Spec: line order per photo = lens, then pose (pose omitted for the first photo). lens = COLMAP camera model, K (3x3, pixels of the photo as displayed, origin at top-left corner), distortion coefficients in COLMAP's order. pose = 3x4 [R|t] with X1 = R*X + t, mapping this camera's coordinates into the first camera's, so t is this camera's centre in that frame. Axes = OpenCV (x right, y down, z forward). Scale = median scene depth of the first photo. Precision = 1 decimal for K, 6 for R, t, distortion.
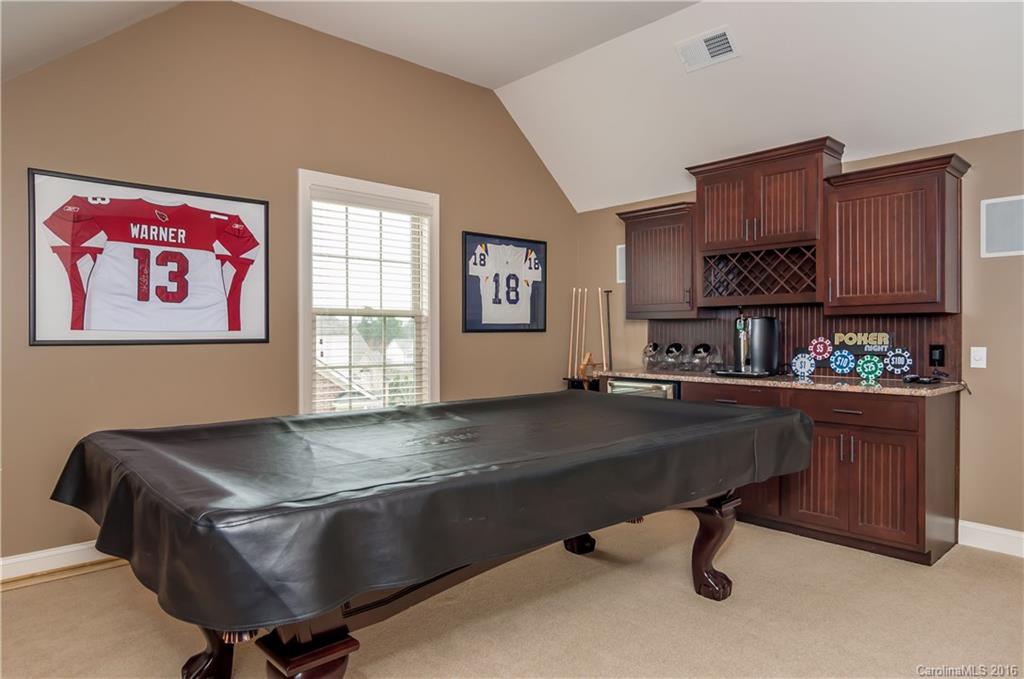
lens RADIAL K [[616.3, 0, 510.4], [0, 616.3, 337.5], [0, 0, 1]] dist [-0.031397, -0.000251]
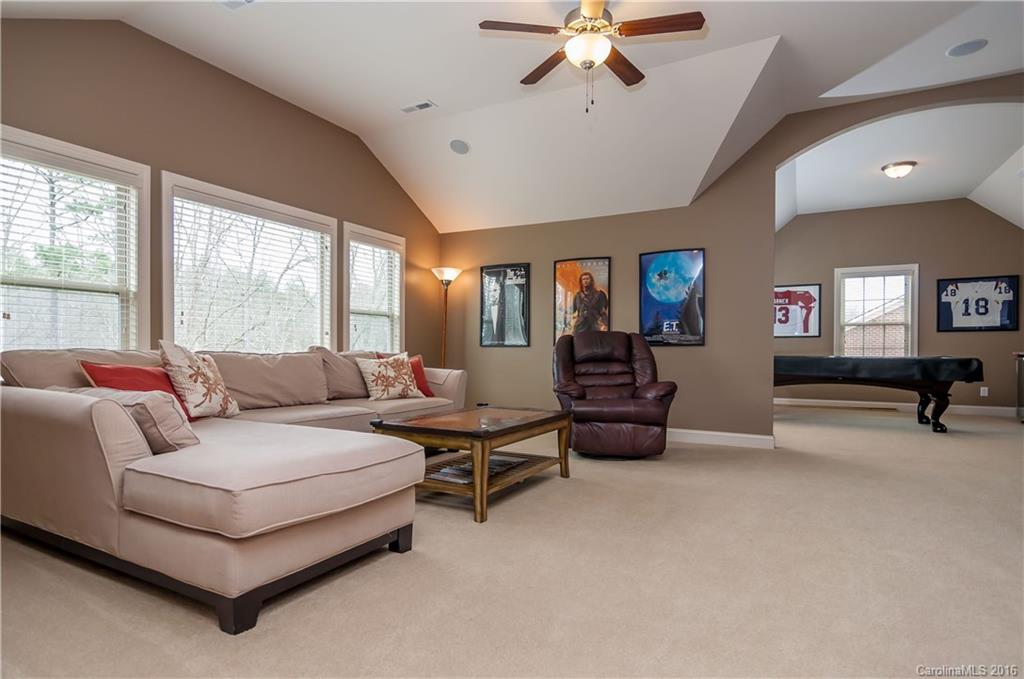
lens RADIAL K [[558.3, 0, 508.9], [0, 558.3, 344.1], [0, 0, 1]] dist [0.003883, 0.002110]
pose [[0.347991, -0.002527, -0.937494, 1.099993], [-0.003825, 0.999984, -0.004115, 0.042256], [0.937490, 0.005018, 0.347976, -0.866111]]
